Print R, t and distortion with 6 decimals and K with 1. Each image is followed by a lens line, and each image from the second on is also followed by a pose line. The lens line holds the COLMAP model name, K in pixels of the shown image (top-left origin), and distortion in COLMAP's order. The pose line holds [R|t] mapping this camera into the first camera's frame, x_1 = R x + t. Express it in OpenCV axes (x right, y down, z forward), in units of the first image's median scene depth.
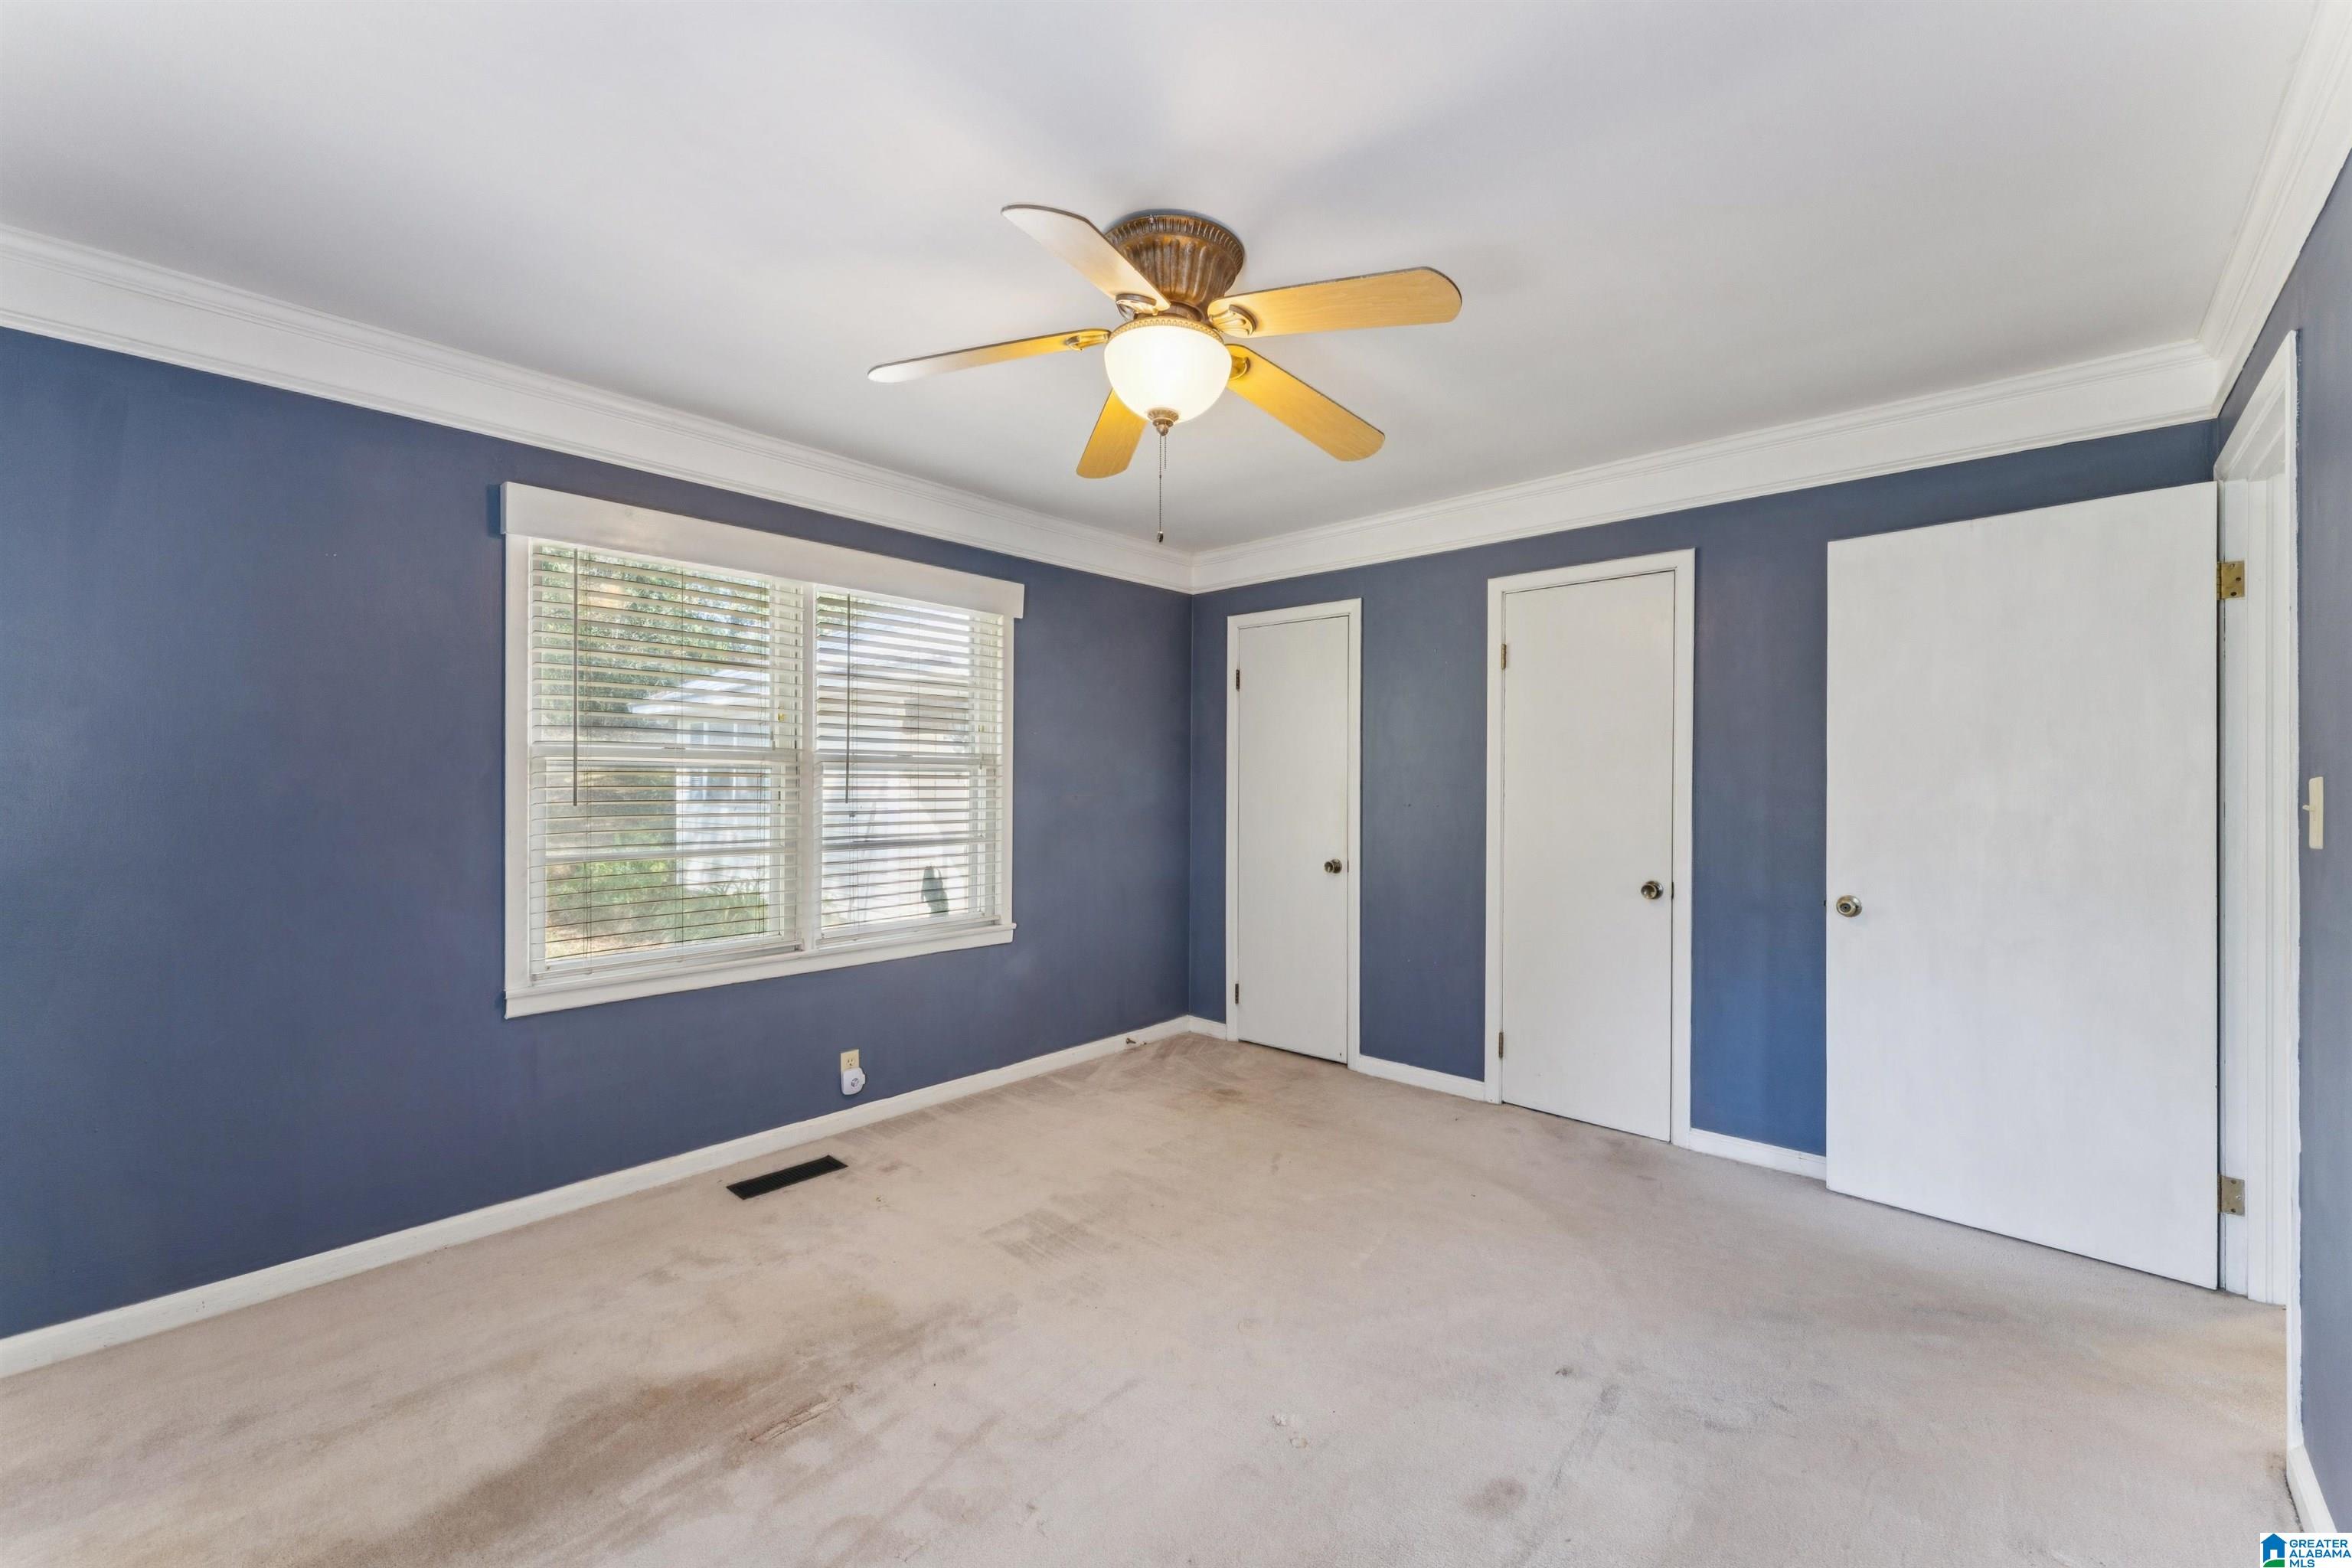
lens RADIAL K [[944.0, 0, 1176.0], [0, 944.0, 784.0], [0, 0, 1]] dist [0.001799, -0.000104]
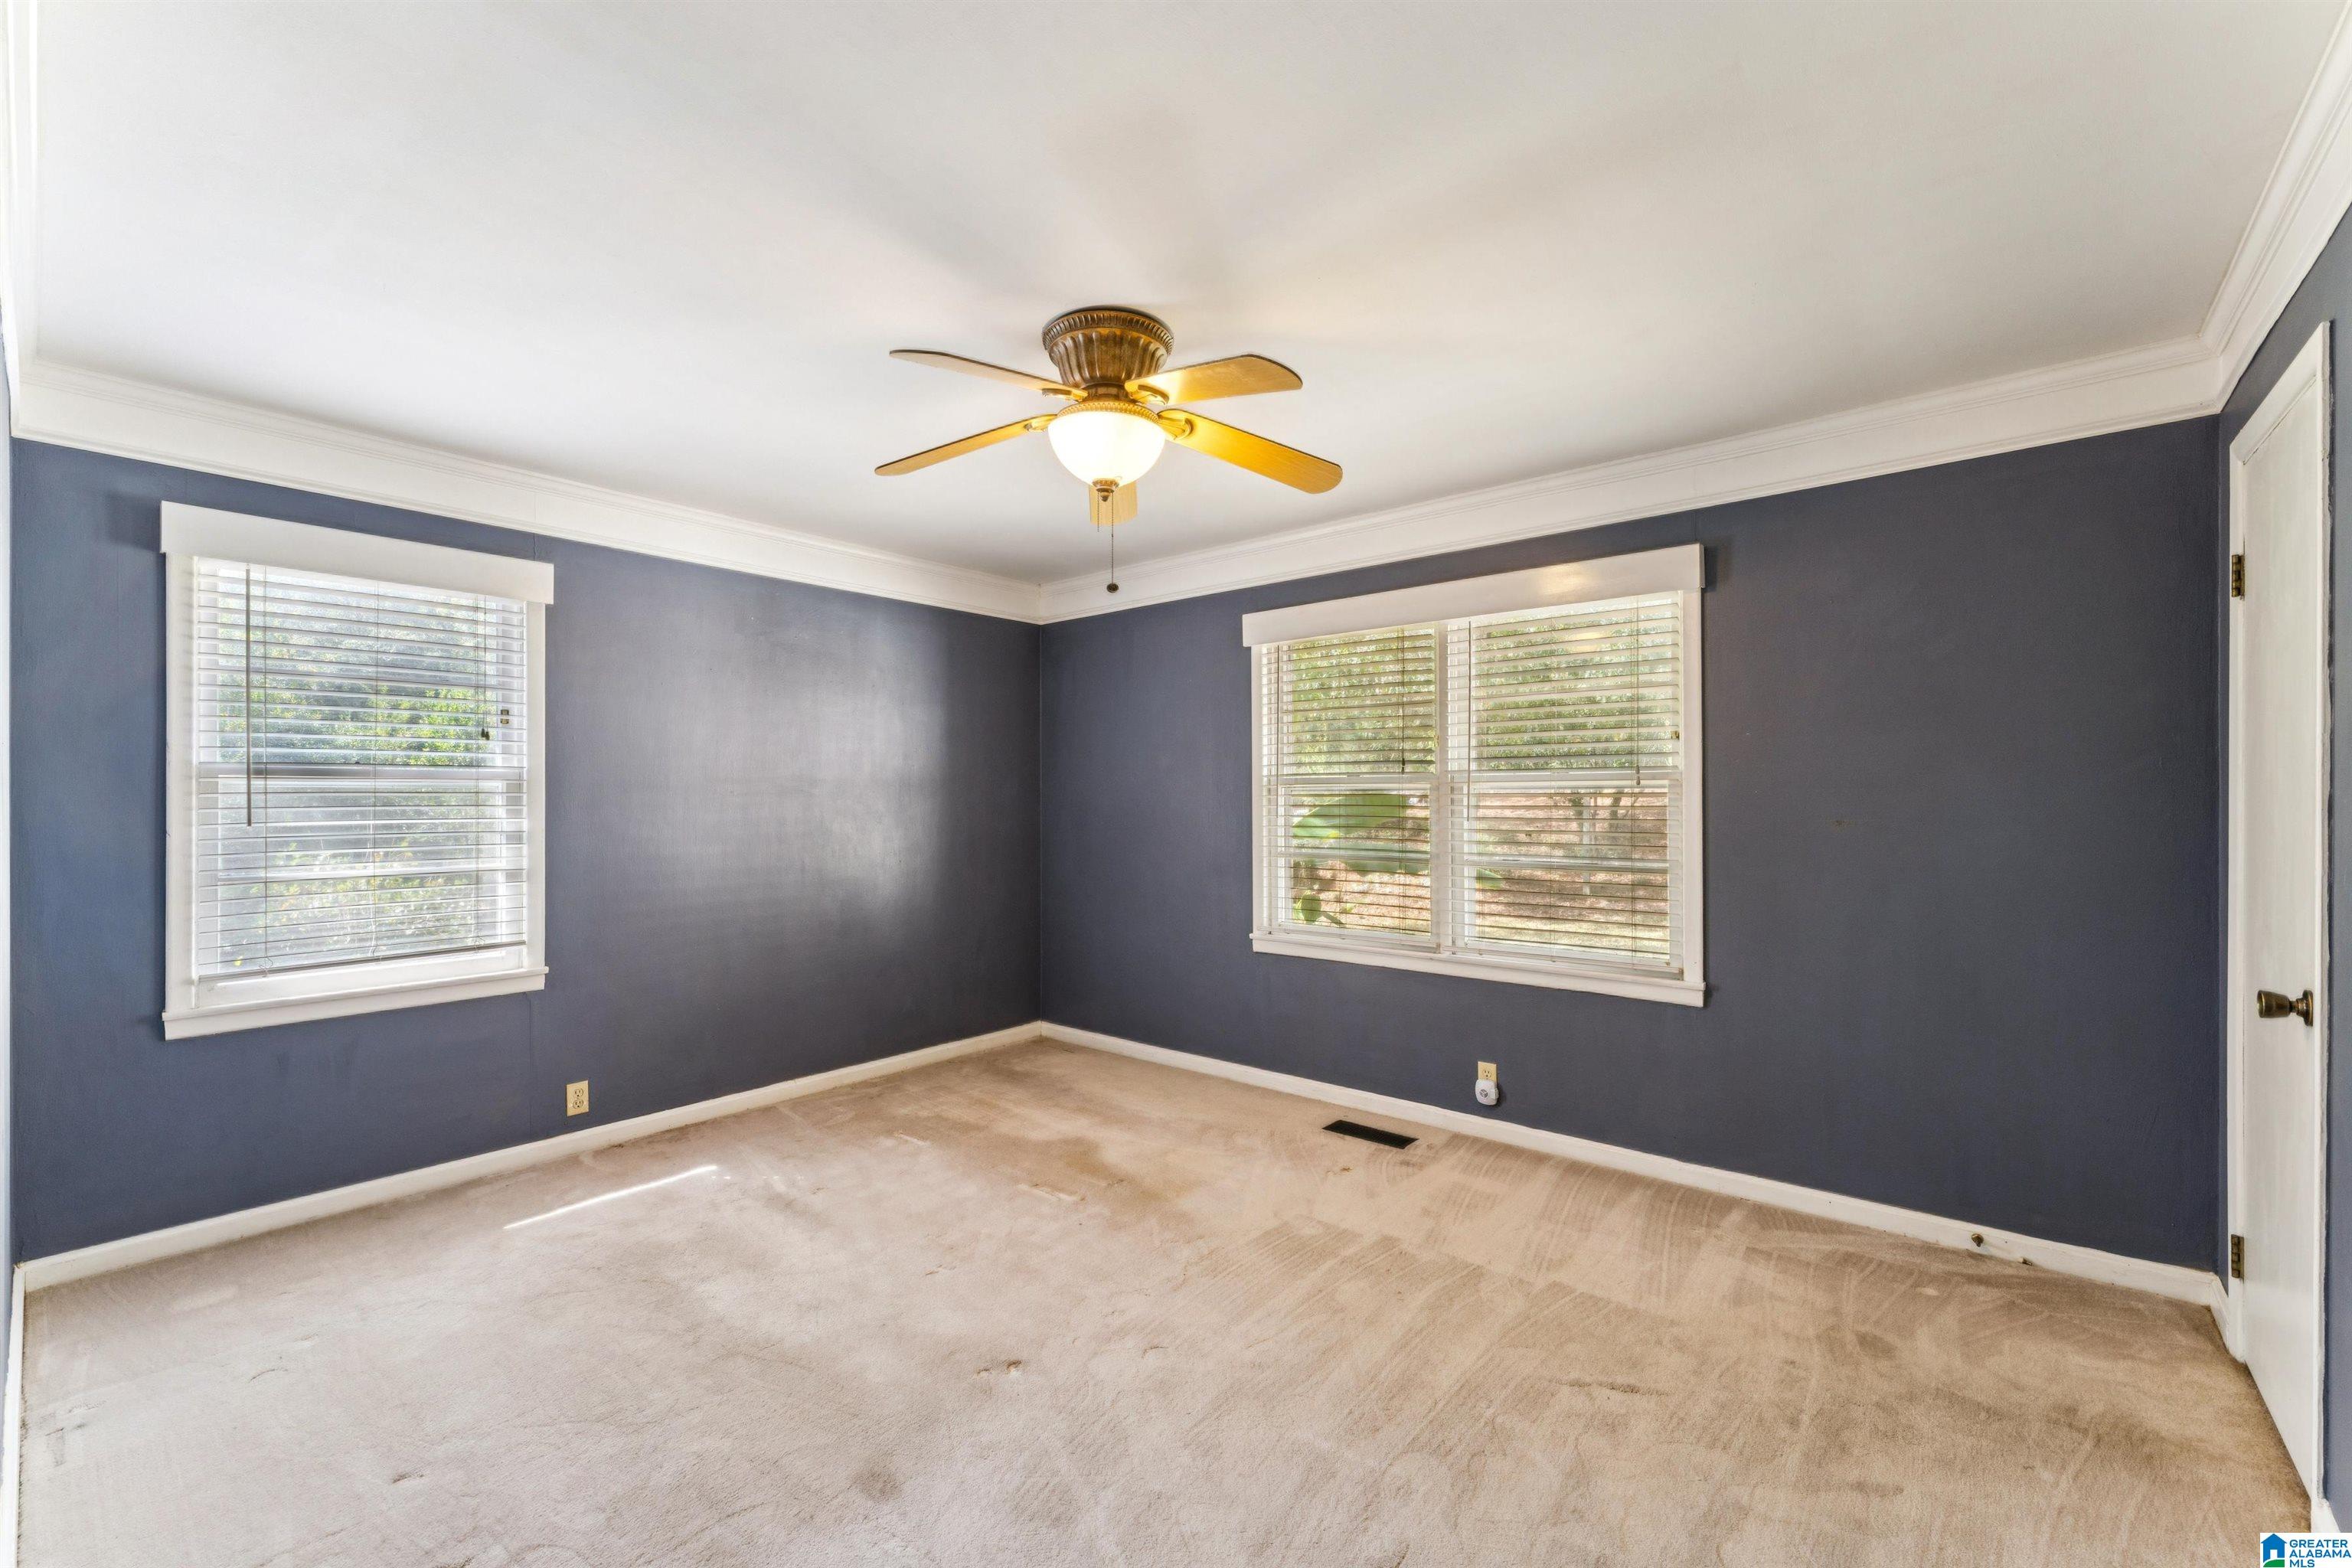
lens RADIAL K [[939.1, 0, 1179.8], [0, 939.1, 806.5], [0, 0, 1]] dist [-0.000942, -0.000101]
pose [[0.043015, -0.003718, -0.999068, 0.704089], [-0.001922, 0.999991, -0.003804, 0.009262], [0.999073, 0.002084, 0.043007, 0.660435]]
